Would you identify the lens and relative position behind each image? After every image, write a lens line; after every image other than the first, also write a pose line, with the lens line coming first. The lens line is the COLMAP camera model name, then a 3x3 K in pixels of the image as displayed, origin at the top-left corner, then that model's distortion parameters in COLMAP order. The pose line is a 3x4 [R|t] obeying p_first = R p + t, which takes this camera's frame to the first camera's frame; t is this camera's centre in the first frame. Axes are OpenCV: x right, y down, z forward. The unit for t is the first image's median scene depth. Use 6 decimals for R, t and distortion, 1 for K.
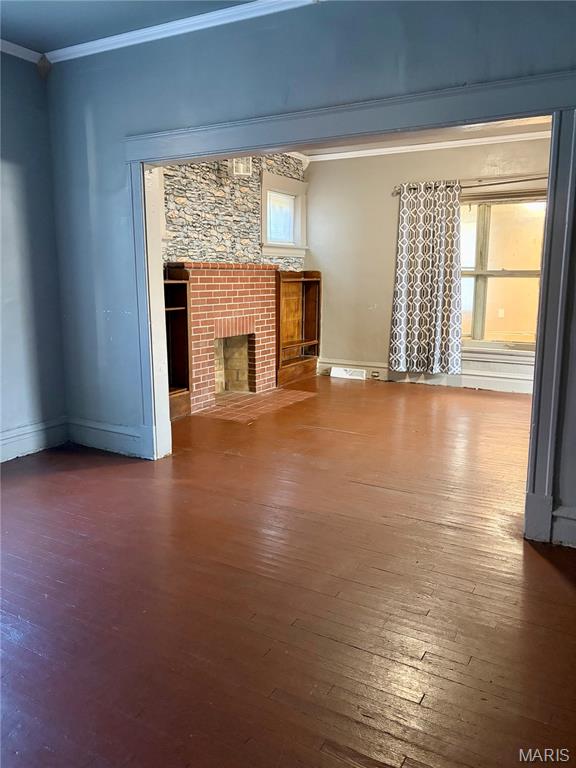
lens RADIAL K [[590.4, 0, 290.3], [0, 590.4, 383.4], [0, 0, 1]] dist [0.012470, -0.007474]
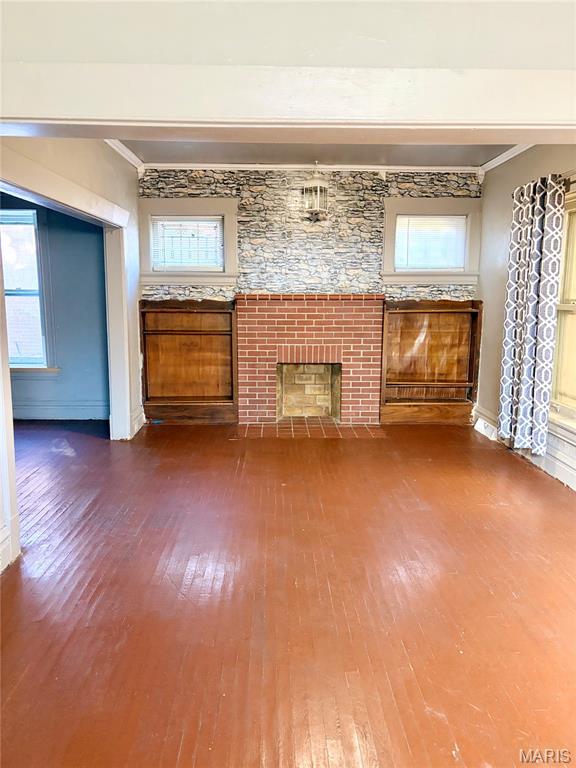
lens RADIAL K [[590.4, 0, 290.8], [0, 590.4, 384.5], [0, 0, 1]] dist [0.012470, -0.007474]
pose [[0.523019, 0.137521, -0.841154, 0.754599], [-0.155448, 0.985736, 0.064503, -0.102703], [0.838026, 0.097019, 0.536936, 0.402344]]
